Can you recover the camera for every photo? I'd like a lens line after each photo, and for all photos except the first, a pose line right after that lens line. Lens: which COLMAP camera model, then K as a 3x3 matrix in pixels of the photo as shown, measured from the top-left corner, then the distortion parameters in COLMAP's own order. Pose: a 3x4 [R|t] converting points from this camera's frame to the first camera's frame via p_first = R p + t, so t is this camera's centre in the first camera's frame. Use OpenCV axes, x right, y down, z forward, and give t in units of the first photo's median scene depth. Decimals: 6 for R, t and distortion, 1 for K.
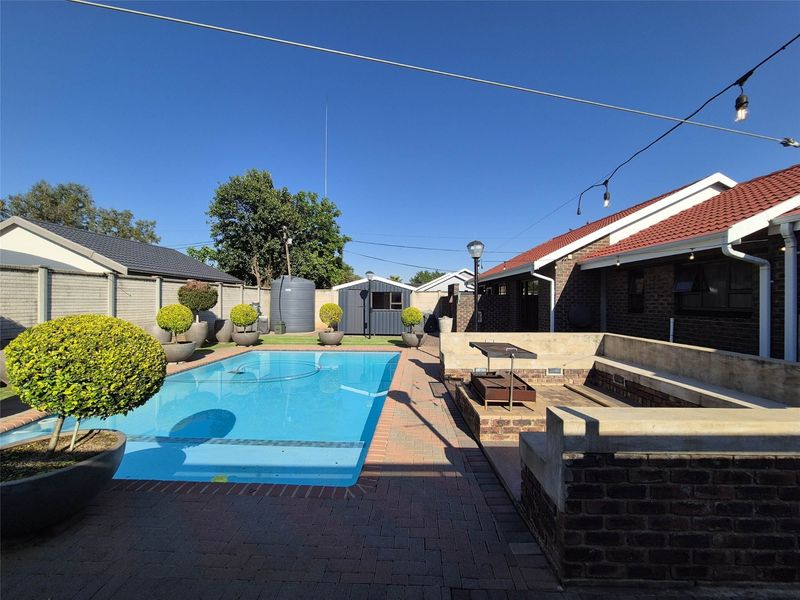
lens RADIAL K [[327.7, 0, 399.9], [0, 327.7, 300.8], [0, 0, 1]] dist [-0.000396, 0.000102]
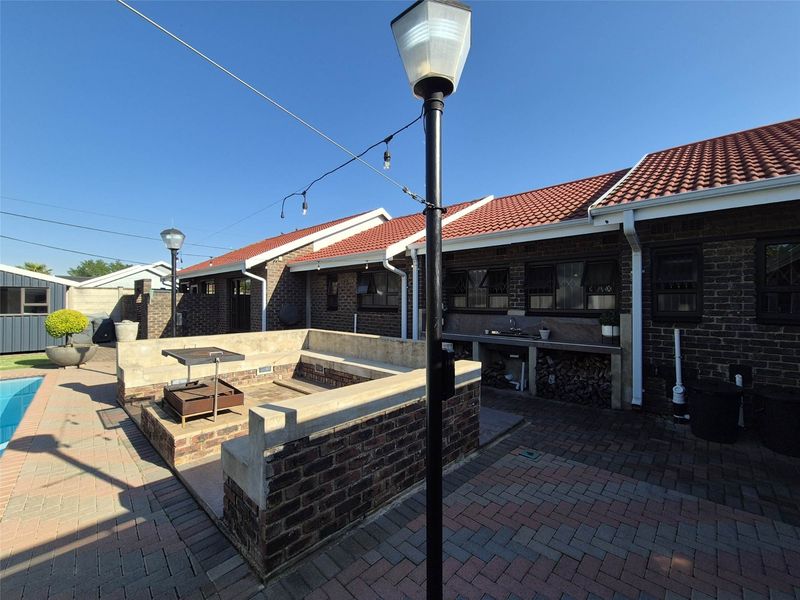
lens RADIAL K [[327.6, 0, 399.4], [0, 327.6, 302.4], [0, 0, 1]] dist [0.001388, 0.000413]
pose [[0.682512, -0.004411, 0.730861, 0.014916], [0.000387, 0.999984, 0.005674, 0.000879], [-0.730874, -0.003590, 0.682503, 0.003585]]
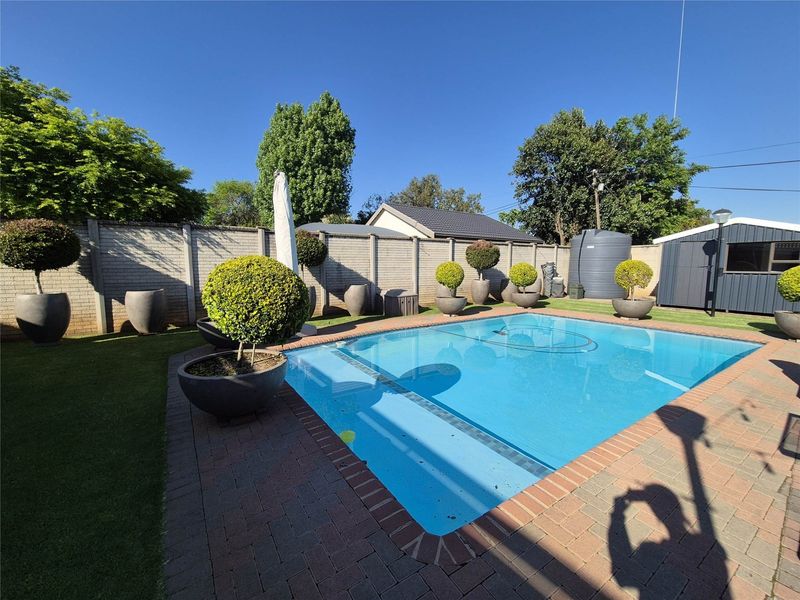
lens RADIAL K [[327.7, 0, 400.9], [0, 327.7, 300.3], [0, 0, 1]] dist [-0.000396, 0.000102]
pose [[0.598695, 0.081980, -0.796770, 0.119478], [0.004019, 0.994428, 0.105337, 0.031560], [0.800967, -0.066267, 0.595030, 0.281920]]
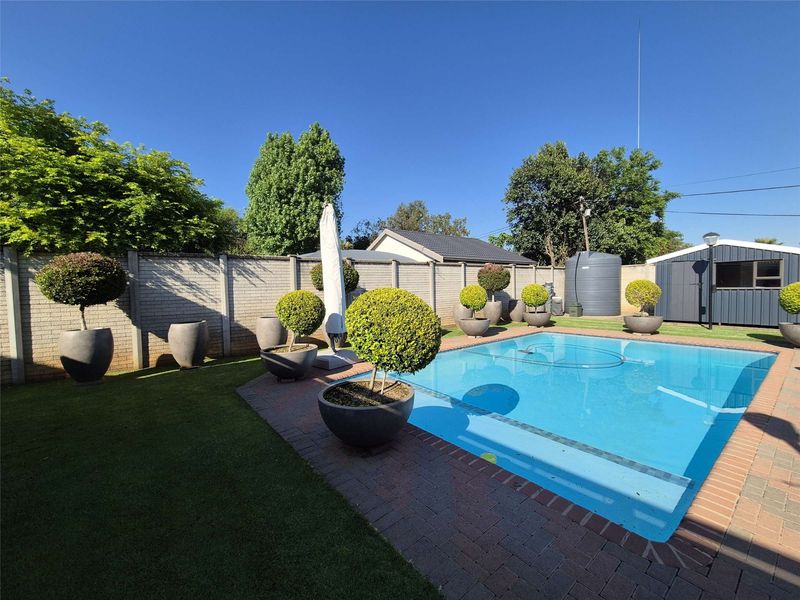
lens RADIAL K [[327.7, 0, 400.5], [0, 327.7, 300.2], [0, 0, 1]] dist [-0.000396, 0.000102]
pose [[0.657039, 0.011096, -0.753775, 0.001366], [0.027827, 0.998853, 0.038959, 0.016957], [0.753343, -0.046573, 0.655977, 0.090530]]
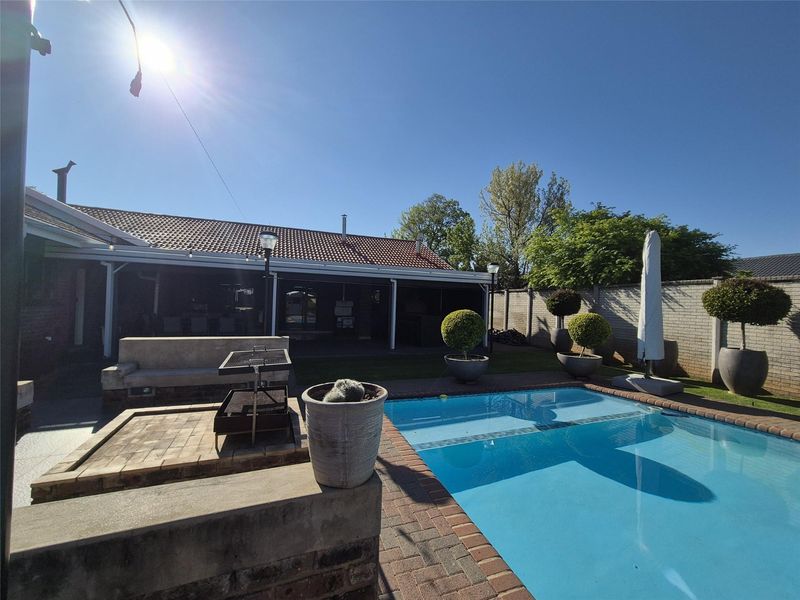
lens RADIAL K [[327.7, 0, 398.4], [0, 327.7, 300.0], [0, 0, 1]] dist [-0.000396, 0.000102]
pose [[-0.933519, -0.036986, -0.356615, 0.193185], [-0.033995, 0.999315, -0.014652, 0.011386], [0.356913, -0.001555, -0.934136, 1.290586]]
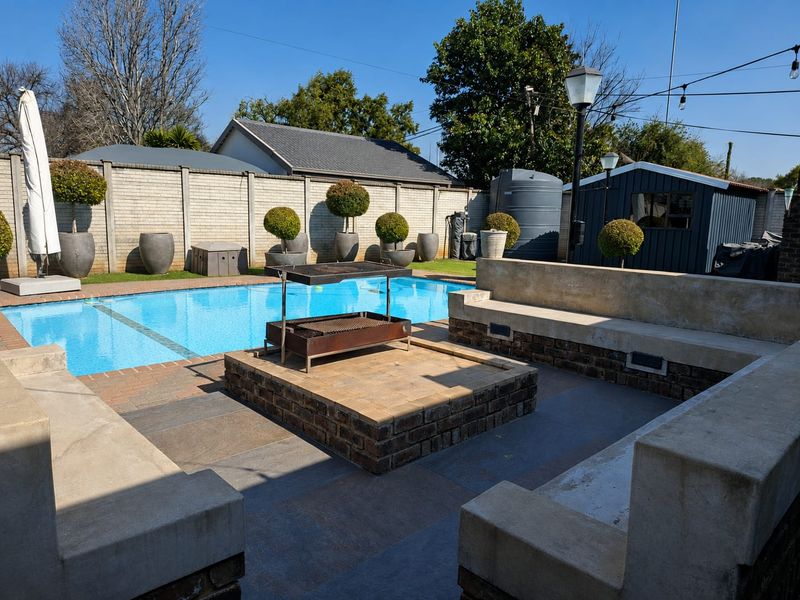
lens RADIAL K [[553.6, 0, 395.0], [0, 553.6, 299.7], [0, 0, 1]] dist [-0.007312, 0.006909]
pose [[0.684578, 0.125781, -0.718005, 0.754642], [-0.023621, 0.988311, 0.150612, 0.037262], [0.728557, -0.086145, 0.679547, 0.290404]]
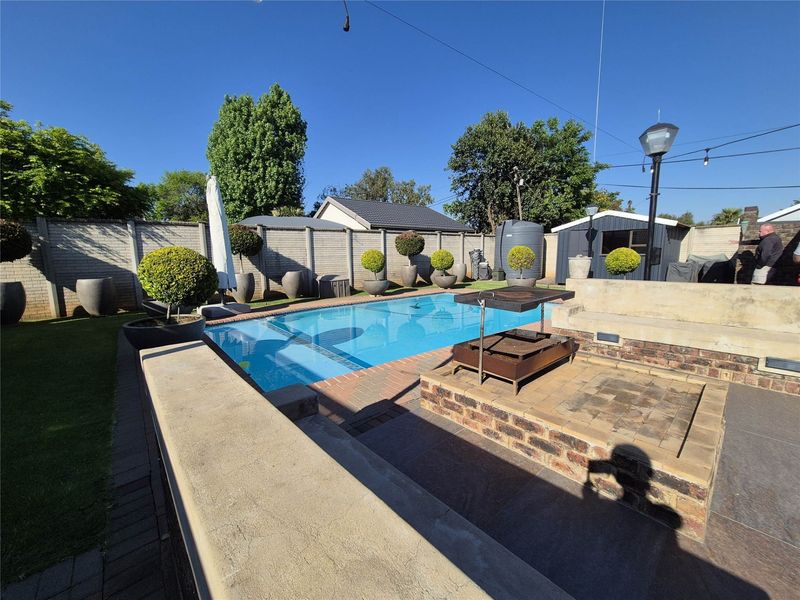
lens RADIAL K [[327.7, 0, 401.0], [0, 327.7, 299.8], [0, 0, 1]] dist [-0.000396, 0.000102]
pose [[0.670758, 0.087011, -0.736554, 0.442563], [0.020865, 0.990488, 0.136010, 0.043607], [0.741383, -0.106598, 0.662562, 0.281386]]
